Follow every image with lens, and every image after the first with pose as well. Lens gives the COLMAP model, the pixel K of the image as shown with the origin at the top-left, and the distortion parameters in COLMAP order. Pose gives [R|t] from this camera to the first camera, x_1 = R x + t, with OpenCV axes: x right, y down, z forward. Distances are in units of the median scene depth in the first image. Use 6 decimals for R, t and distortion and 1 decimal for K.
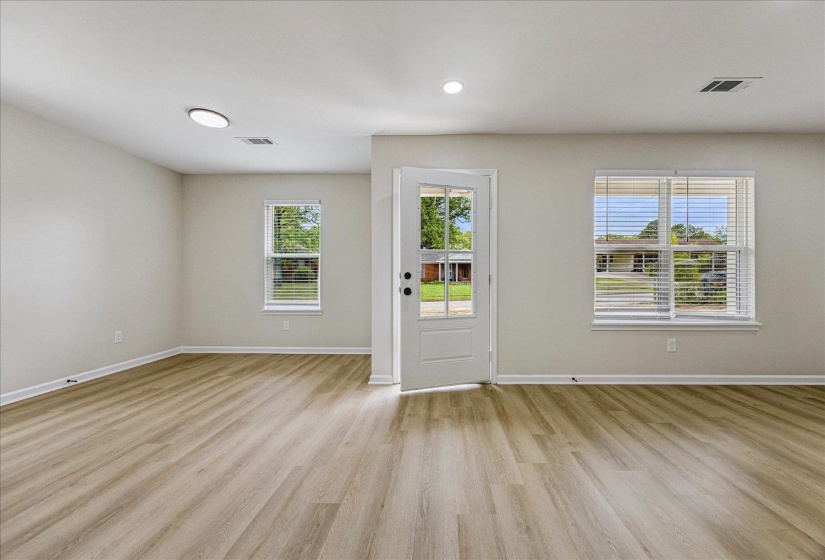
lens RADIAL K [[316.3, 0, 439.6], [0, 316.3, 282.6], [0, 0, 1]] dist [-0.004853, 0.000151]
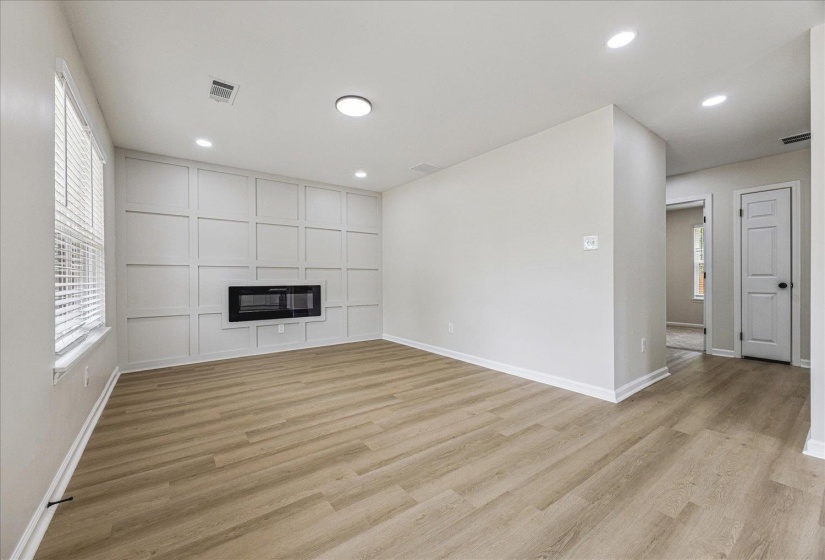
lens RADIAL K [[329.3, 0, 400.7], [0, 329.3, 280.0], [0, 0, 1]] dist [0.001030, -0.000849]
pose [[-0.589445, -0.001962, 0.807806, -0.234201], [0.009665, 0.999908, 0.009482, -0.007775], [-0.807750, 0.013396, -0.589372, 0.869127]]
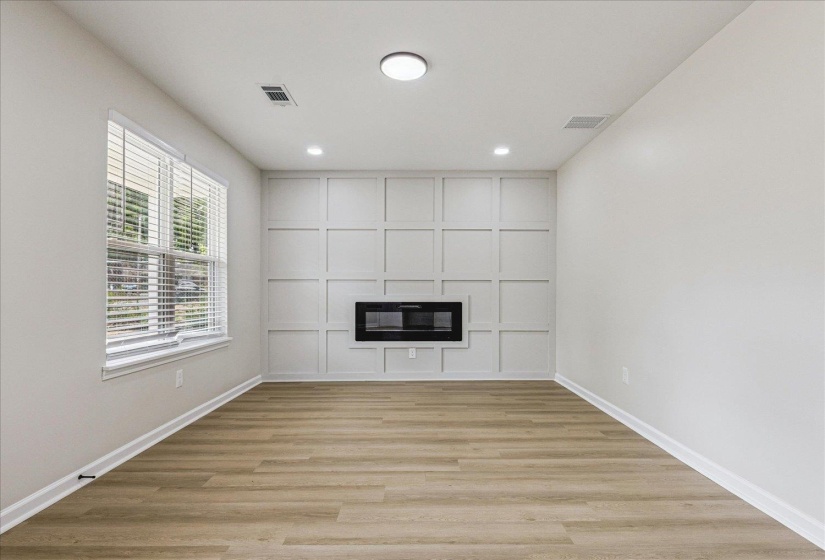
lens RADIAL K [[419.0, 0, 417.5], [0, 419.0, 295.9], [0, 0, 1]] dist [-0.005903, 0.001516]
pose [[-0.019873, -0.005024, 0.999790, -0.299210], [0.007946, 0.999955, 0.005182, -0.003880], [-0.999771, 0.008047, -0.019832, 0.436968]]
